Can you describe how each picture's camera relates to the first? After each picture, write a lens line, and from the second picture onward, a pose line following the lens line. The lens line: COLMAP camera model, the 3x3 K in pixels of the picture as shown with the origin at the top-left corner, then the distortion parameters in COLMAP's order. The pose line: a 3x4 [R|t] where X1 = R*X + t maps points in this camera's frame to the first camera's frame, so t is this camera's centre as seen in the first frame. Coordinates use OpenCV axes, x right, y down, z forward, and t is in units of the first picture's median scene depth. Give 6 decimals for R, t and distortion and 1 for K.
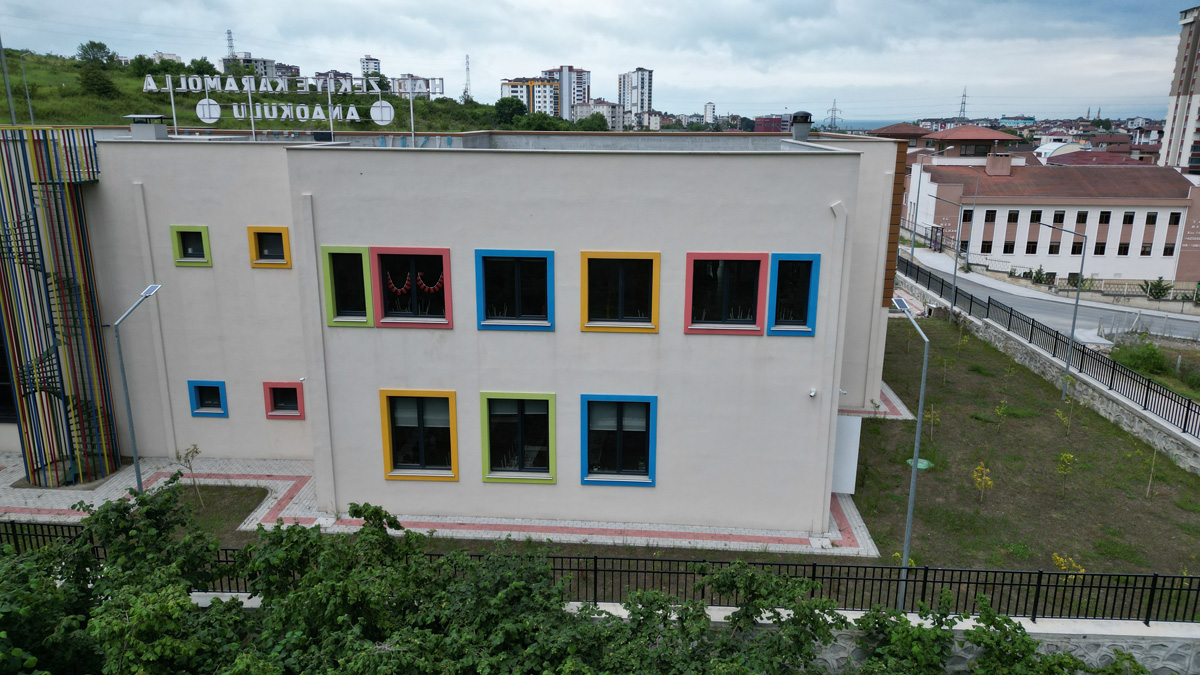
lens RADIAL K [[837.4, 0, 594.6], [0, 837.4, 336.5], [0, 0, 1]] dist [0.067577, -0.064736]
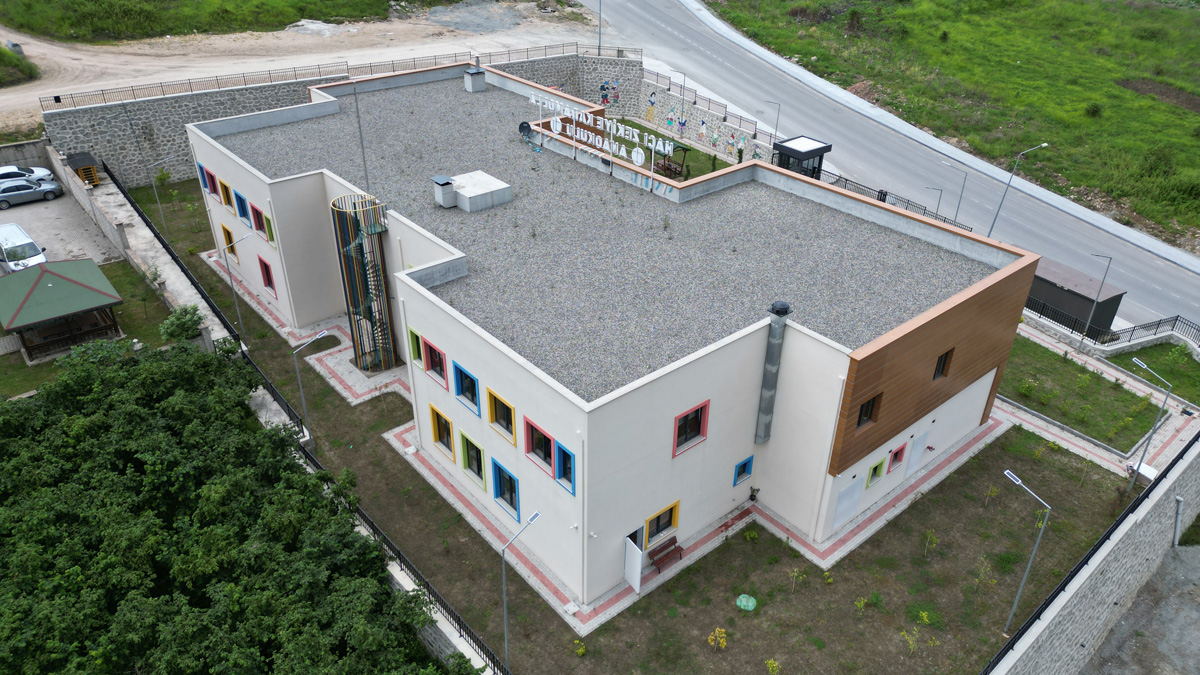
lens RADIAL K [[837.4, 0, 598.6], [0, 837.4, 331.7], [0, 0, 1]] dist [0.067577, -0.064736]
pose [[0.698053, 0.367340, -0.614641, 0.949346], [-0.191563, 0.922898, 0.334011, -0.675144], [0.689946, -0.115415, 0.714600, -0.029716]]
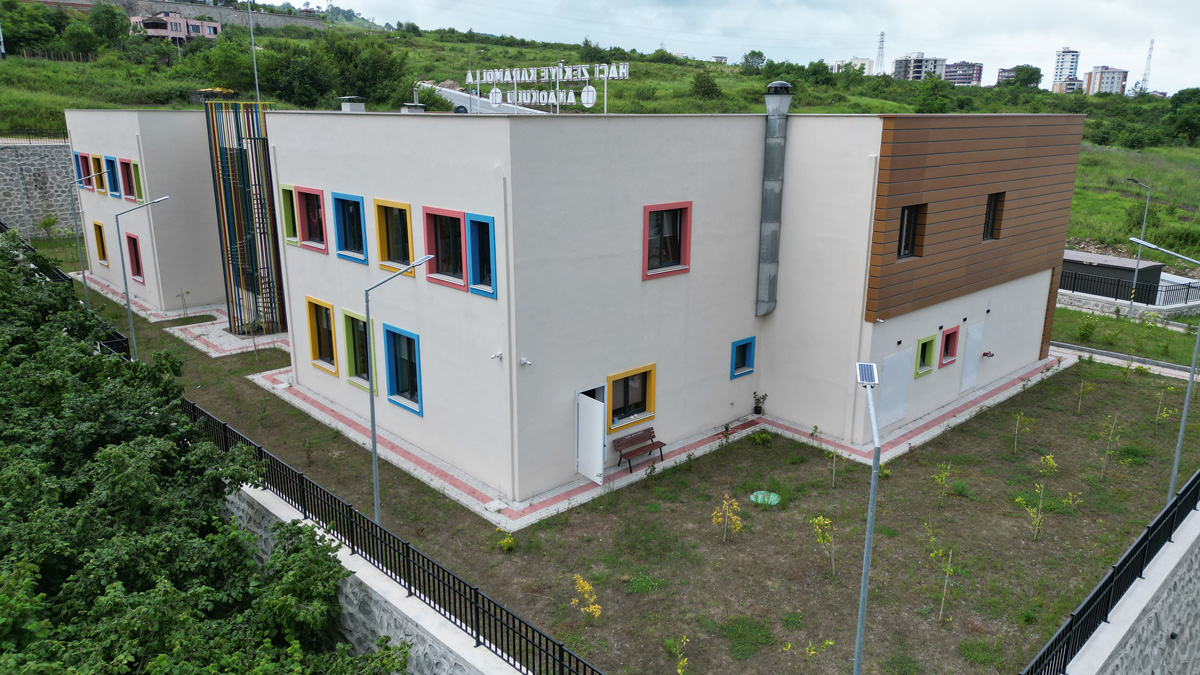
lens RADIAL K [[837.4, 0, 597.1], [0, 837.4, 333.3], [0, 0, 1]] dist [0.067577, -0.064736]
pose [[0.730940, 0.172489, -0.660283, 0.861486], [-0.175045, 0.982549, 0.062899, -0.037167], [0.659610, 0.069604, 0.748378, 0.276300]]
